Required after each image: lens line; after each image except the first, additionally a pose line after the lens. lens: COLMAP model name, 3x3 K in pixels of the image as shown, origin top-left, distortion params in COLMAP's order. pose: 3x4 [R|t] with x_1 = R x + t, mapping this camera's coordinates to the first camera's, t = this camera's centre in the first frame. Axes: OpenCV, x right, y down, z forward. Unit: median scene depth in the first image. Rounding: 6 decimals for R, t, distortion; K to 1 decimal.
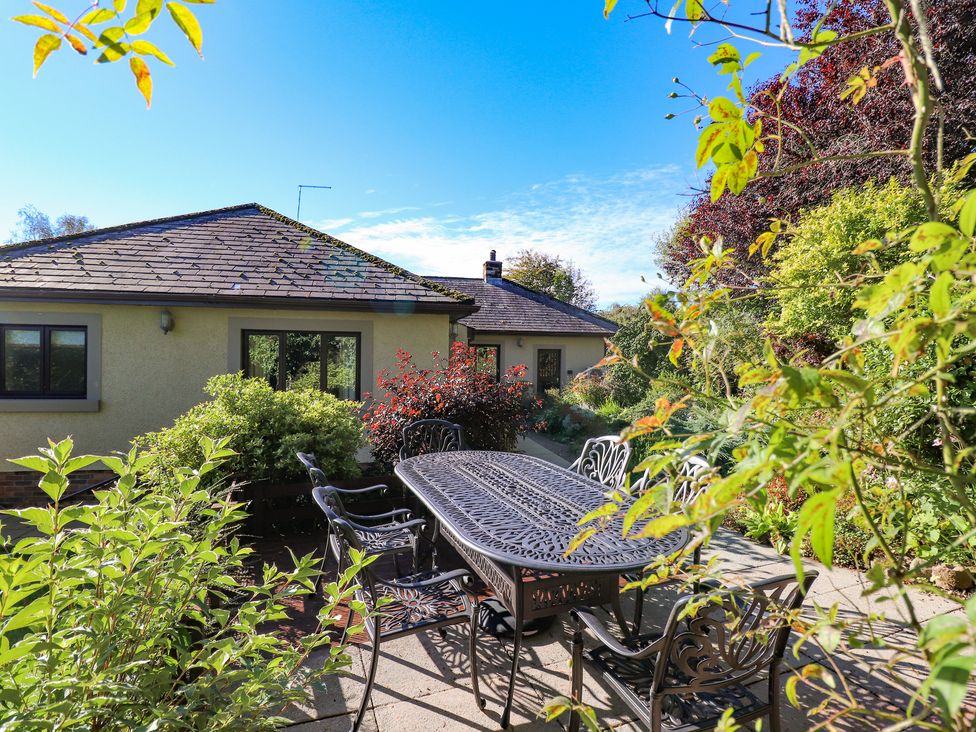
lens RADIAL K [[510.9, 0, 477.7], [0, 510.9, 362.7], [0, 0, 1]] dist [0.000877, -0.013406]
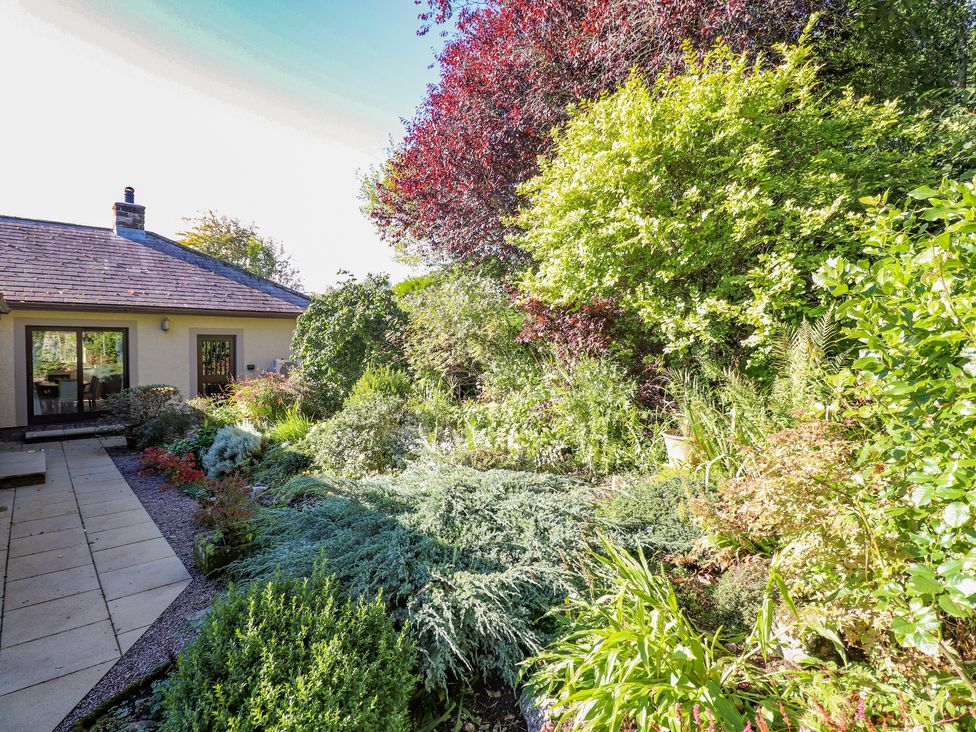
lens RADIAL K [[510.9, 0, 477.7], [0, 510.9, 362.7], [0, 0, 1]] dist [0.000877, -0.013406]
pose [[0.863209, -0.031319, 0.503874, 0.097862], [0.020484, 0.999425, 0.027028, -0.000491], [-0.504430, -0.013009, 0.863354, 0.236178]]
